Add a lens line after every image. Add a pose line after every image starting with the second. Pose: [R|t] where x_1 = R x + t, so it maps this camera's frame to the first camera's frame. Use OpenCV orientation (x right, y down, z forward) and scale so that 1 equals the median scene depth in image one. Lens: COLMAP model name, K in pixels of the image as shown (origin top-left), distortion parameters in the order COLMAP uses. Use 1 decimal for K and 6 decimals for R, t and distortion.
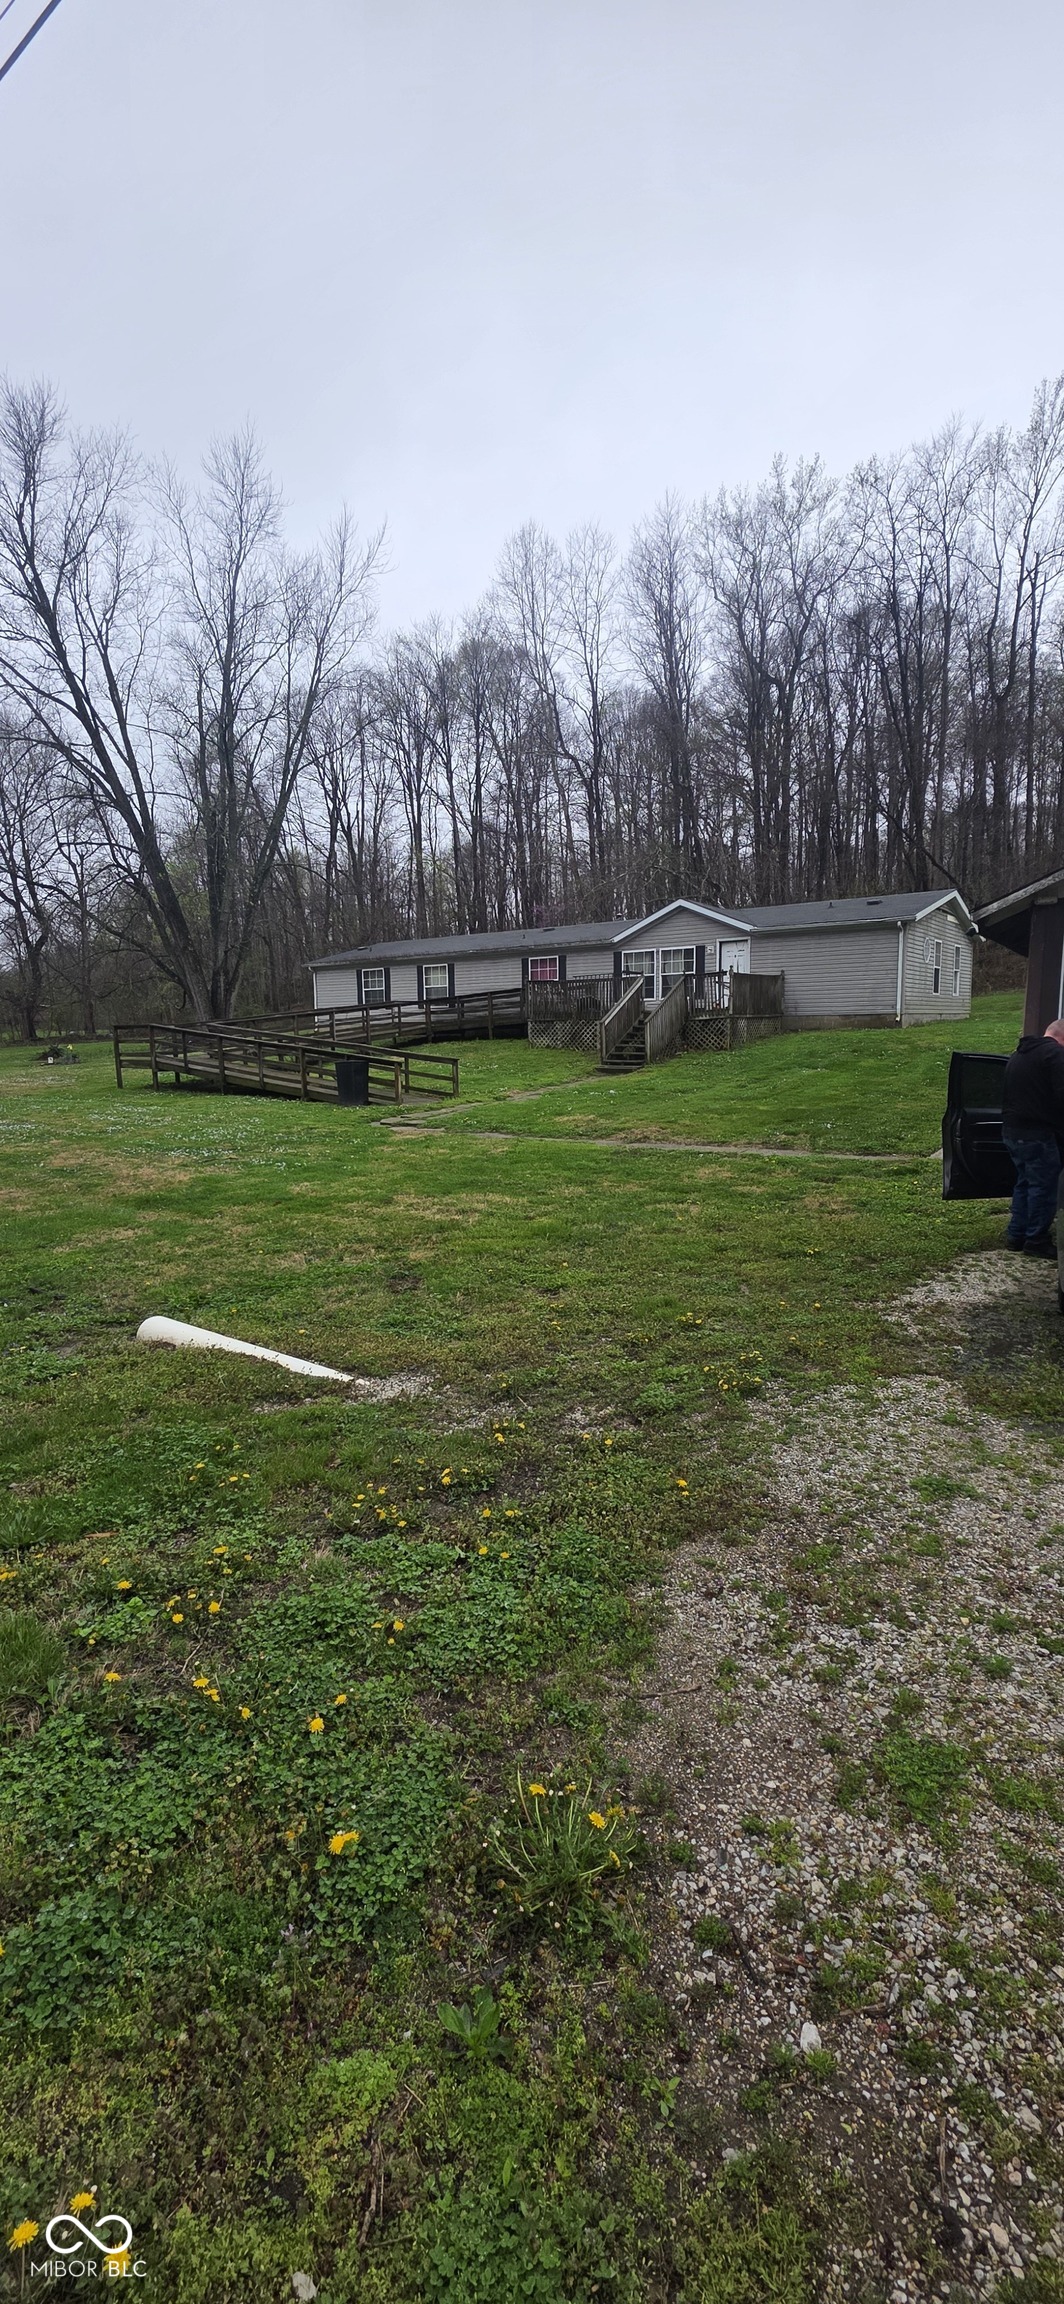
lens RADIAL K [[899.2, 0, 530.0], [0, 899.2, 1181.0], [0, 0, 1]] dist [-0.000047, 0.000030]
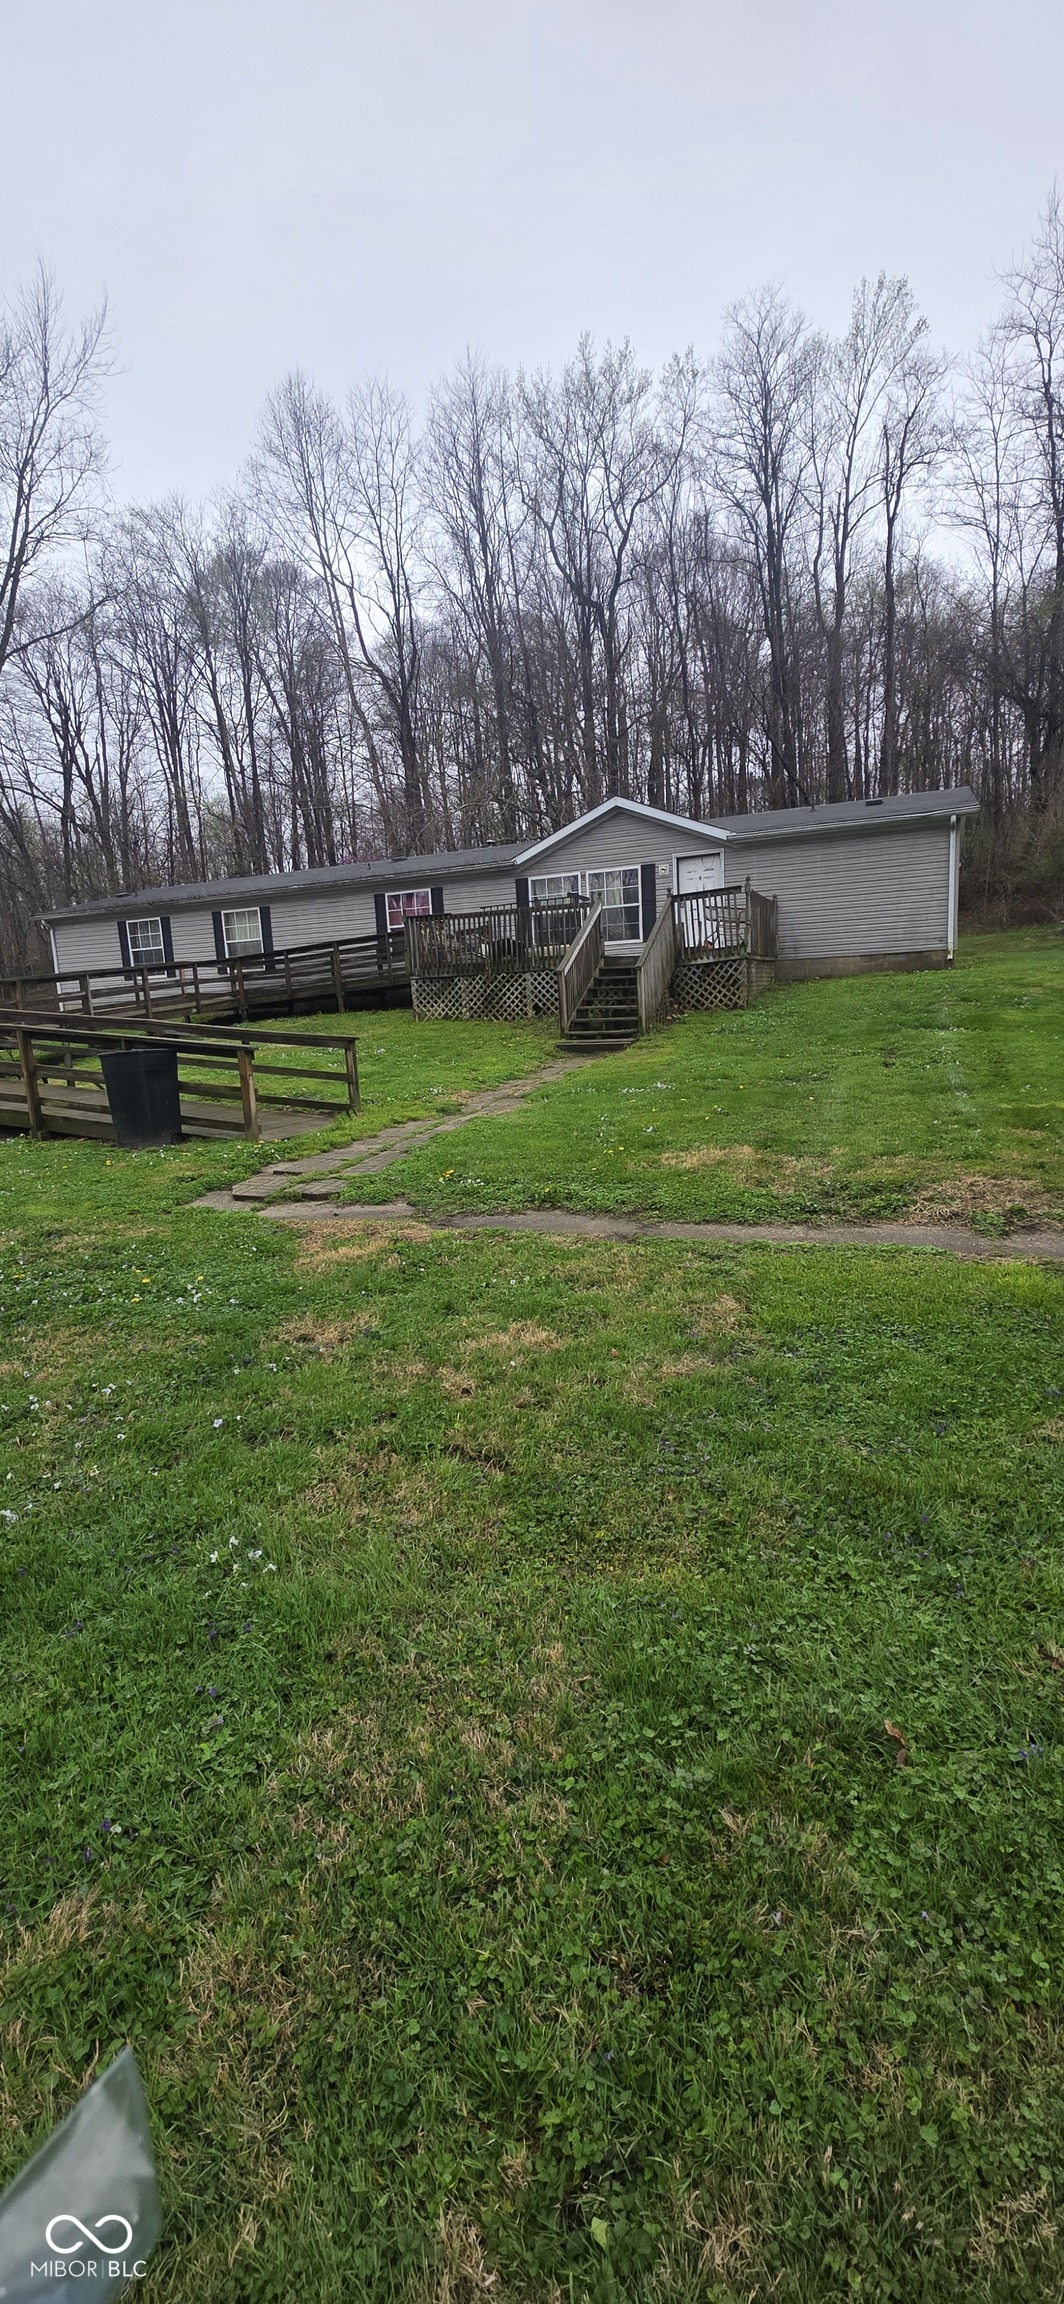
lens RADIAL K [[899.2, 0, 530.0], [0, 899.2, 1181.0], [0, 0, 1]] dist [-0.000047, 0.000030]
pose [[0.971196, -0.077949, 0.225171, -0.068163], [0.073310, 0.996890, 0.028905, -0.039661], [-0.226724, -0.011565, 0.973890, 0.306072]]
